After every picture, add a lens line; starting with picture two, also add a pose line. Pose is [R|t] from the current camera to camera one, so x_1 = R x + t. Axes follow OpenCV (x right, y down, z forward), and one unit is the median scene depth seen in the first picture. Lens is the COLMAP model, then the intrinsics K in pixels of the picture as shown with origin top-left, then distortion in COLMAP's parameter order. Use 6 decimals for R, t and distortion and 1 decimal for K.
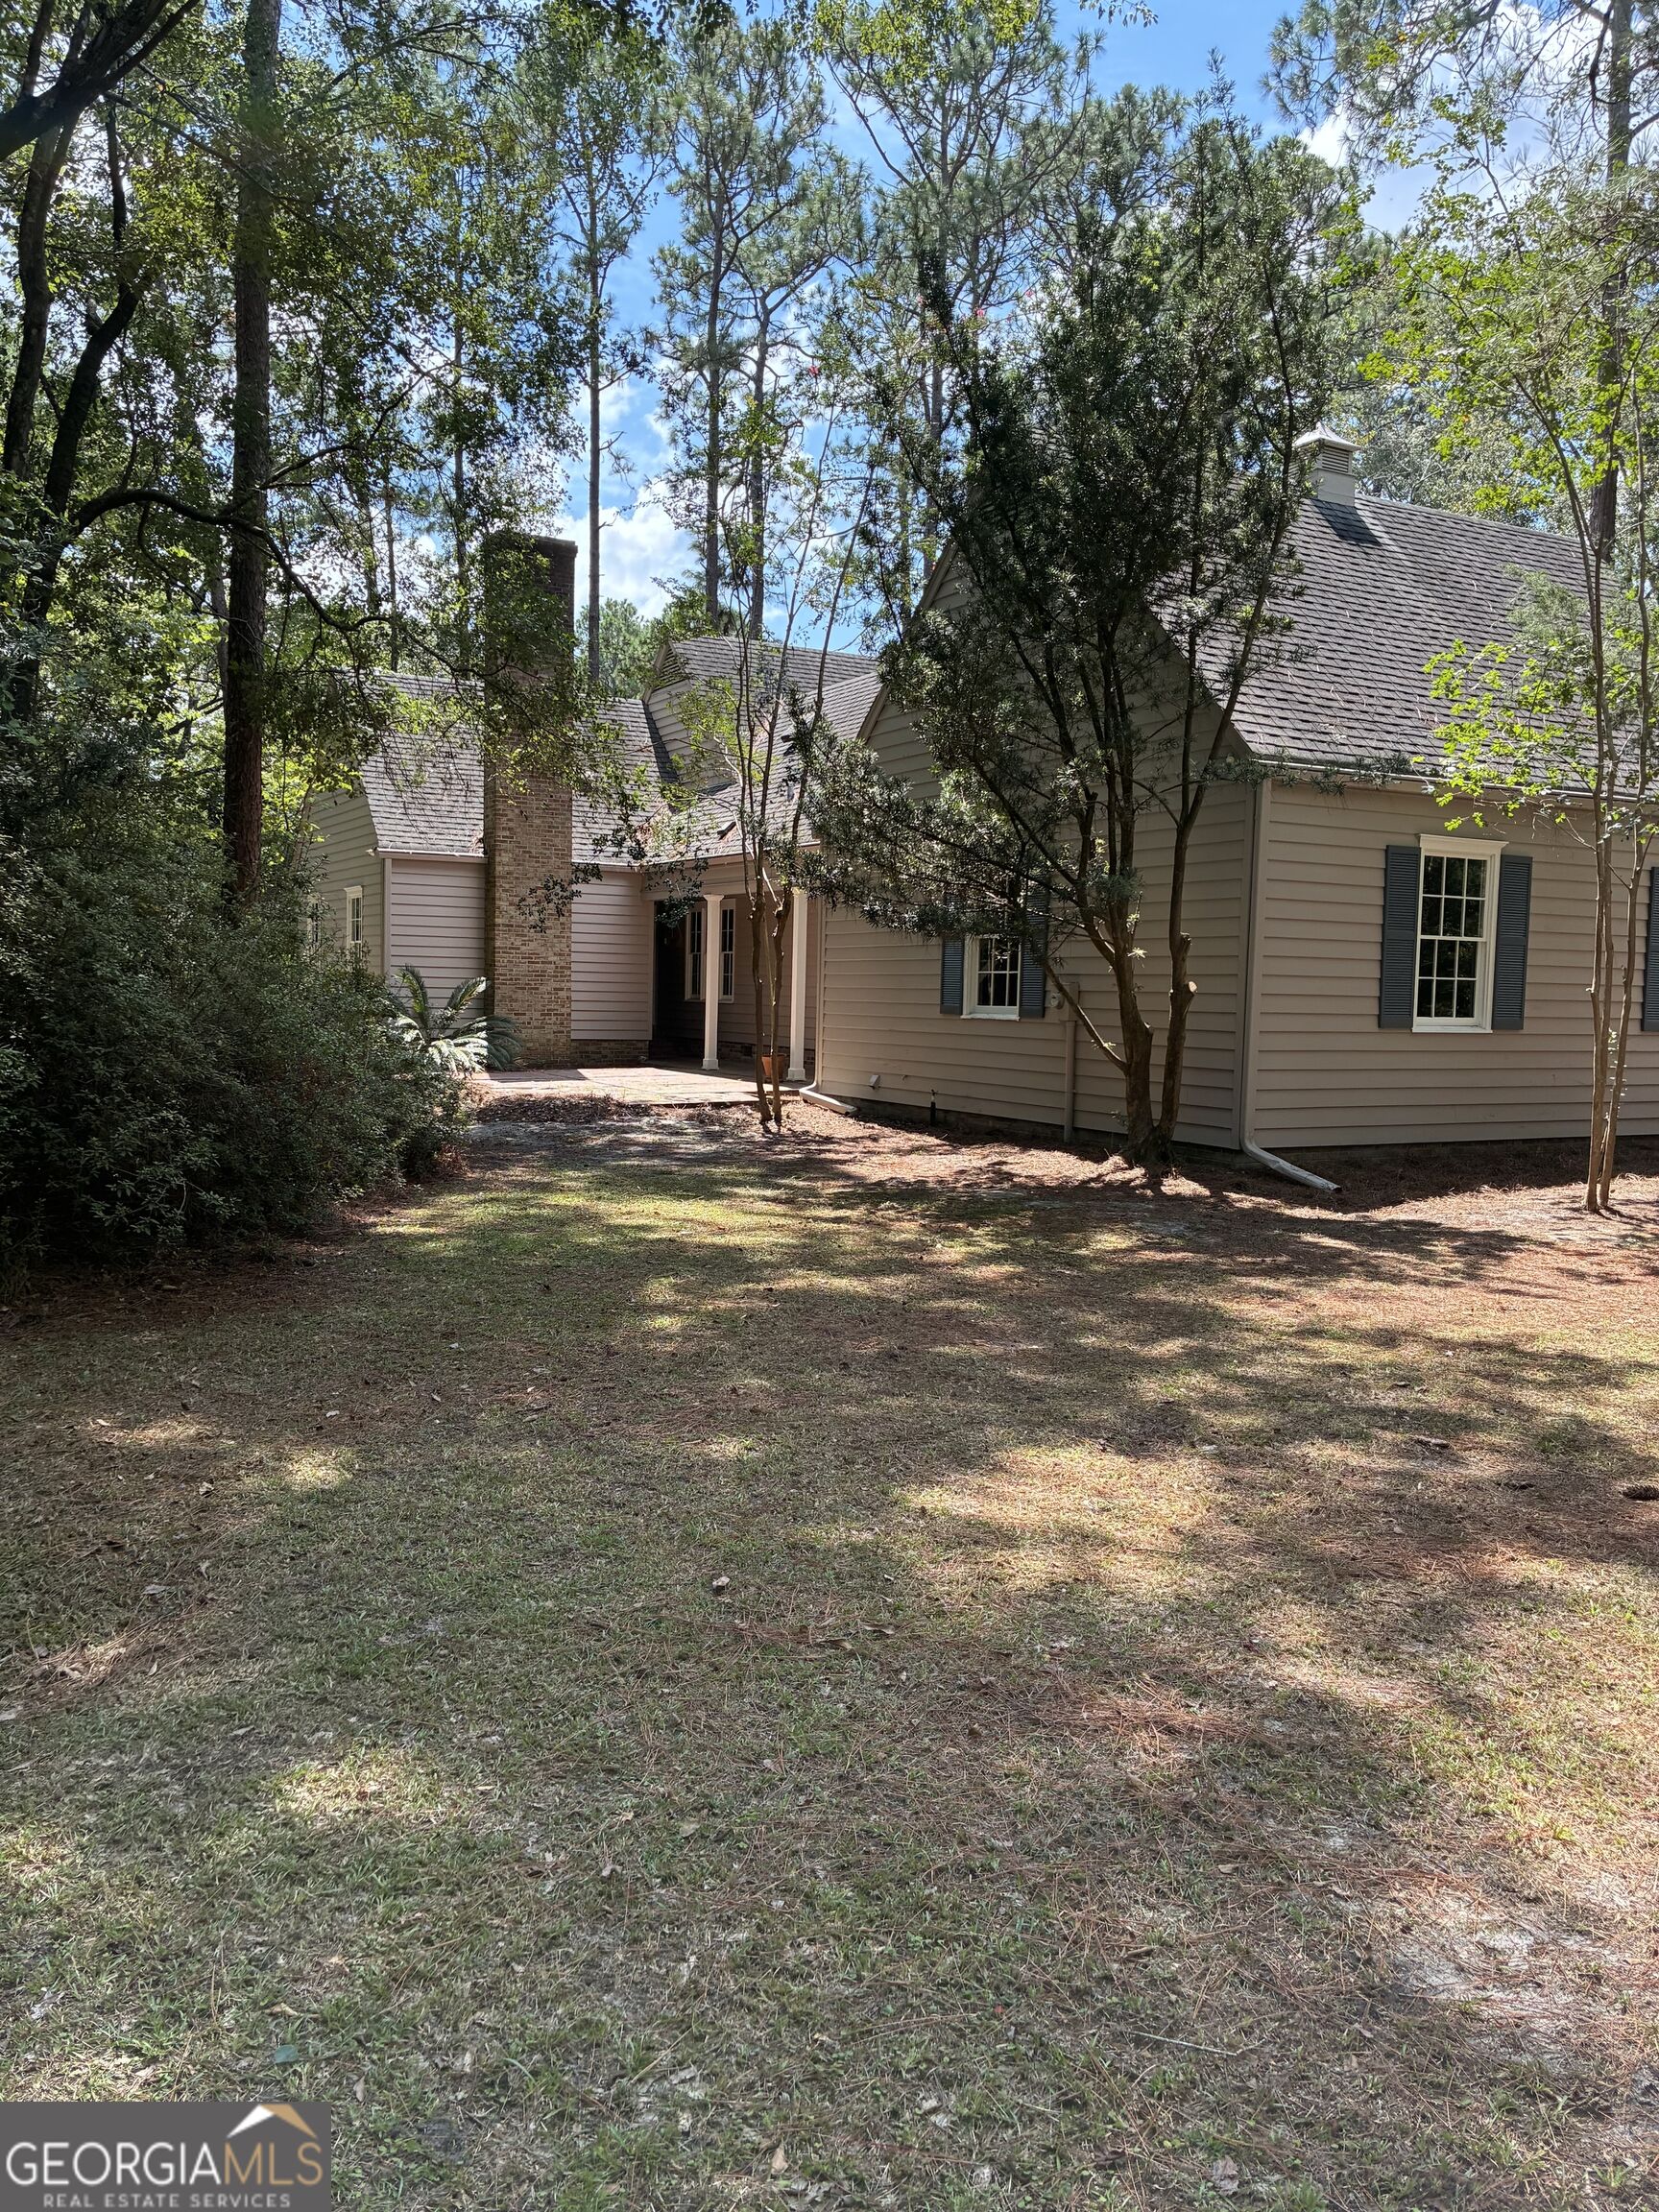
lens RADIAL K [[1655.5, 0, 829.5], [0, 1655.5, 1106.0], [0, 0, 1]] dist [-0.003308, -0.002142]
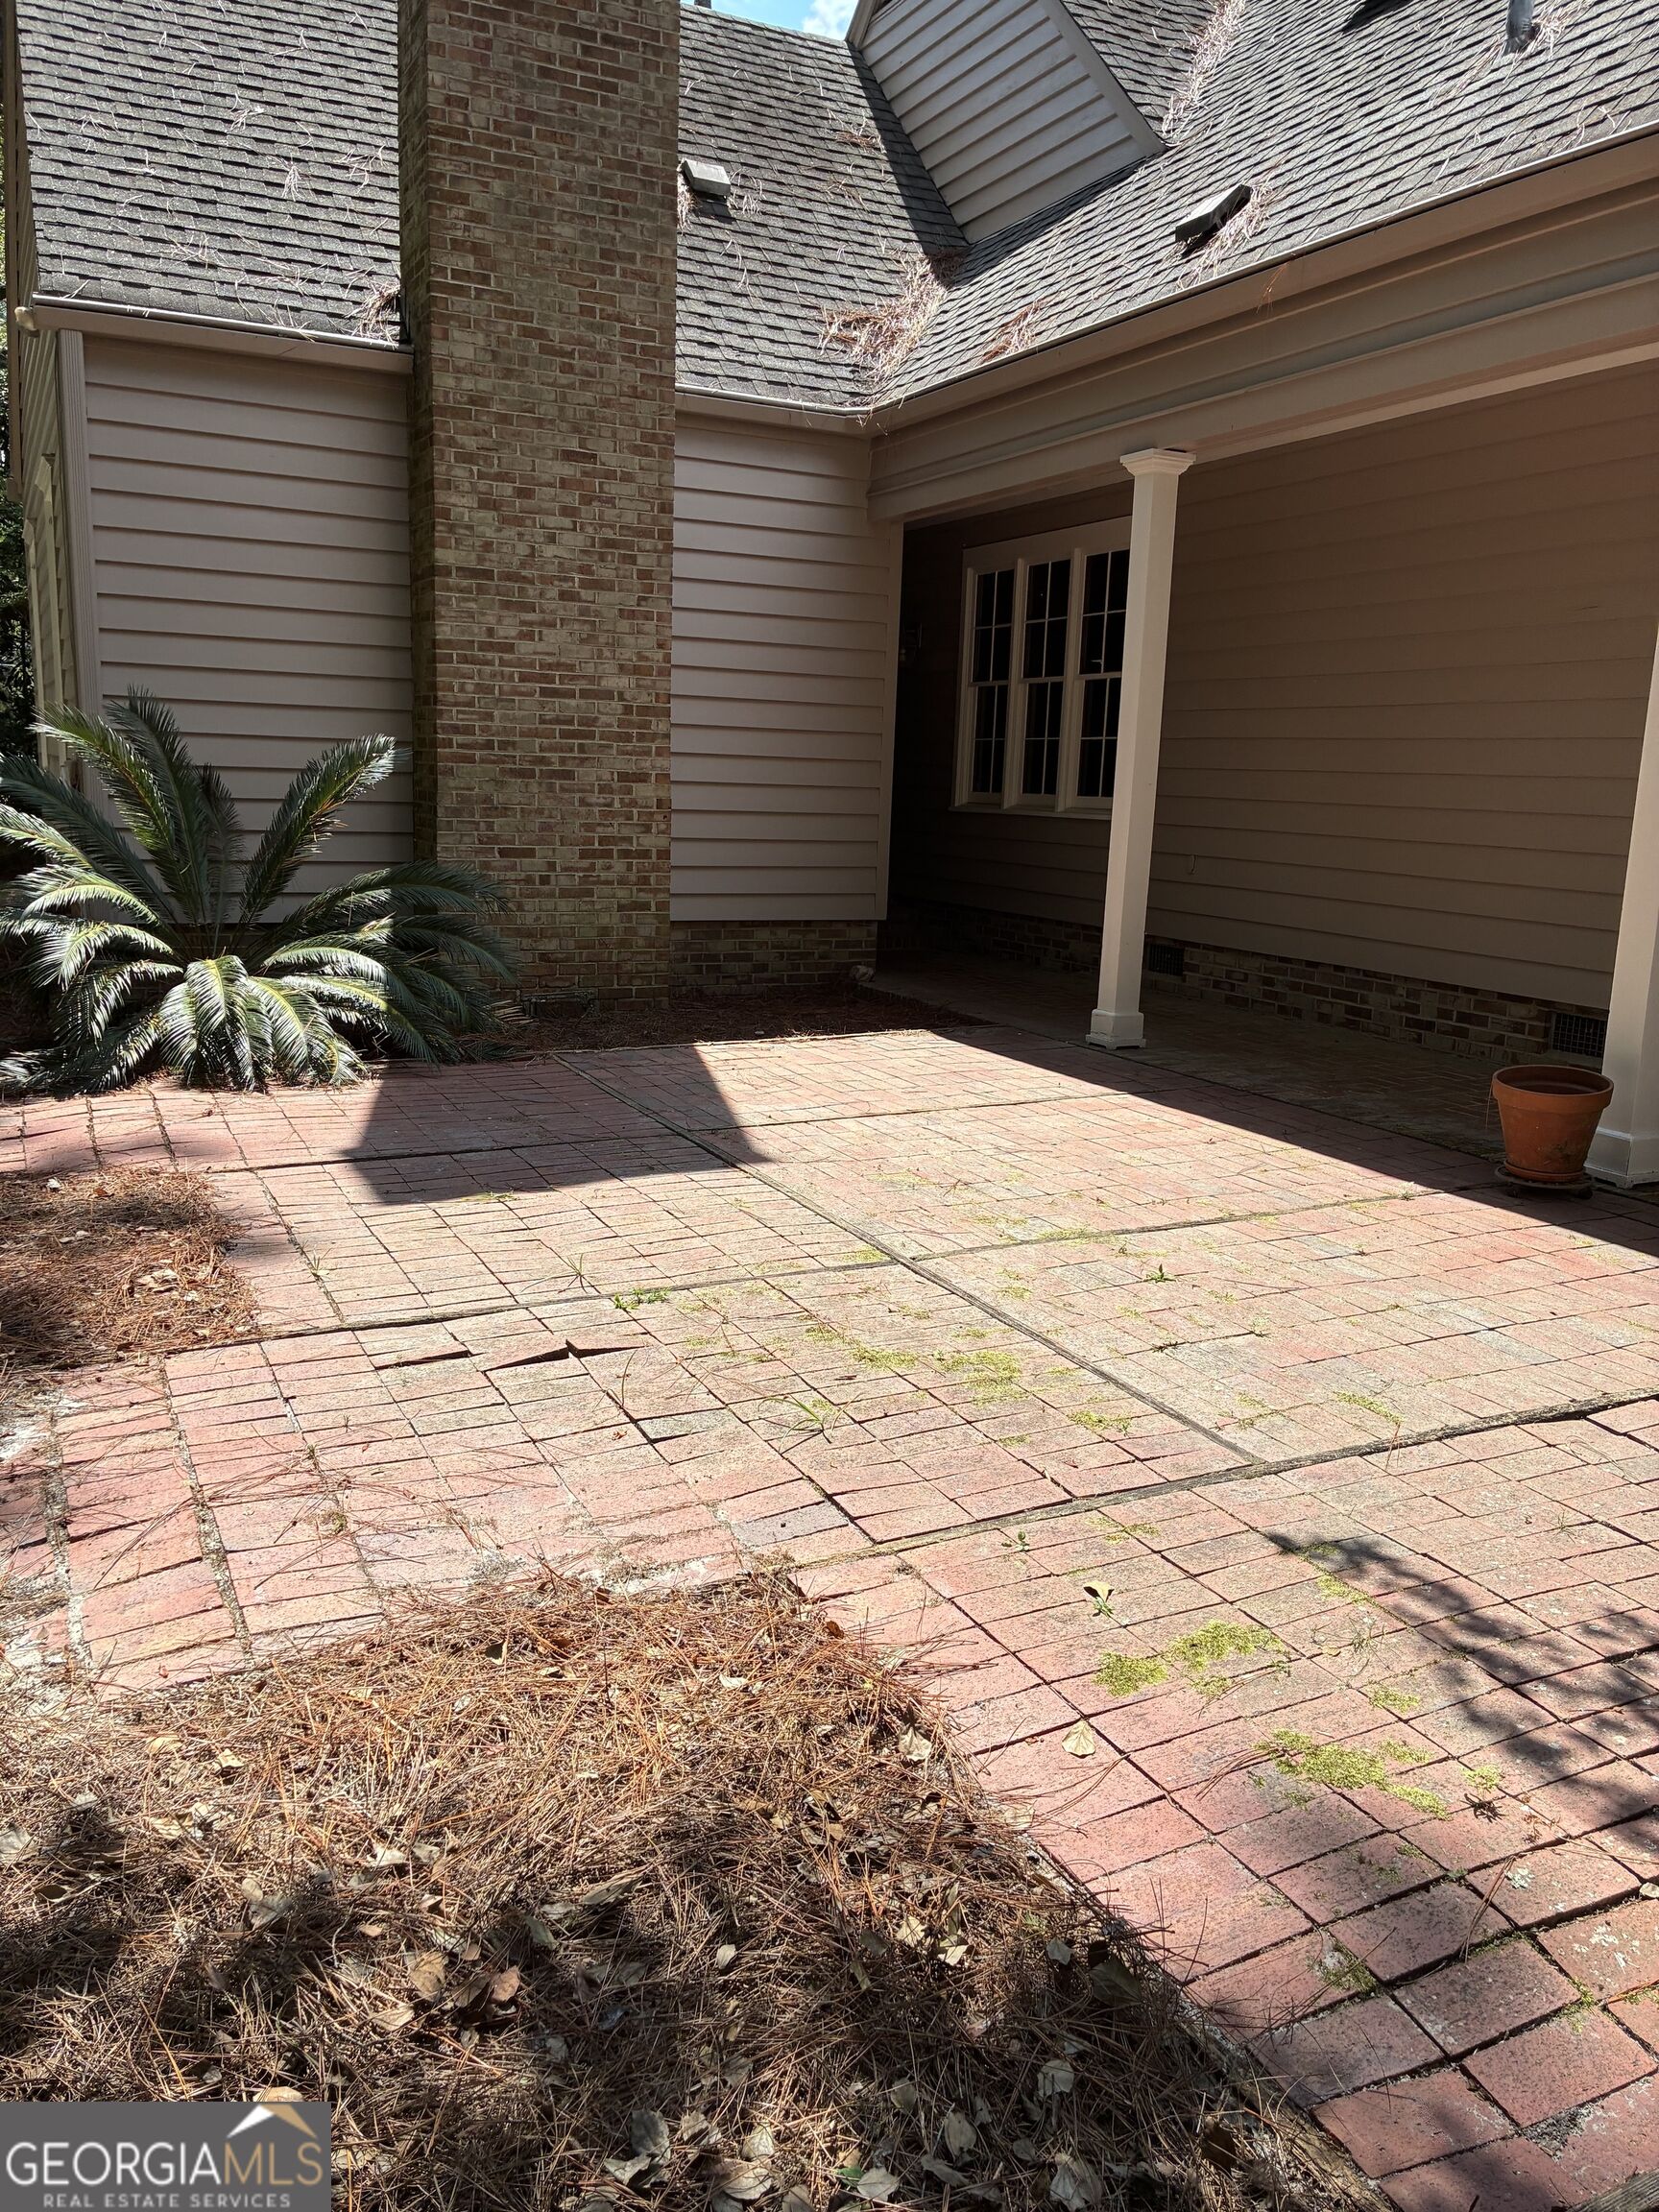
lens RADIAL K [[1691.5, 0, 829.5], [0, 1691.5, 1106.0], [0, 0, 1]] dist [-0.171641, 0.437565]
pose [[0.999561, 0.010252, -0.027794, -0.117954], [-0.007537, 0.995345, 0.096082, -0.039478], [0.028649, -0.095830, 0.994985, 0.679634]]
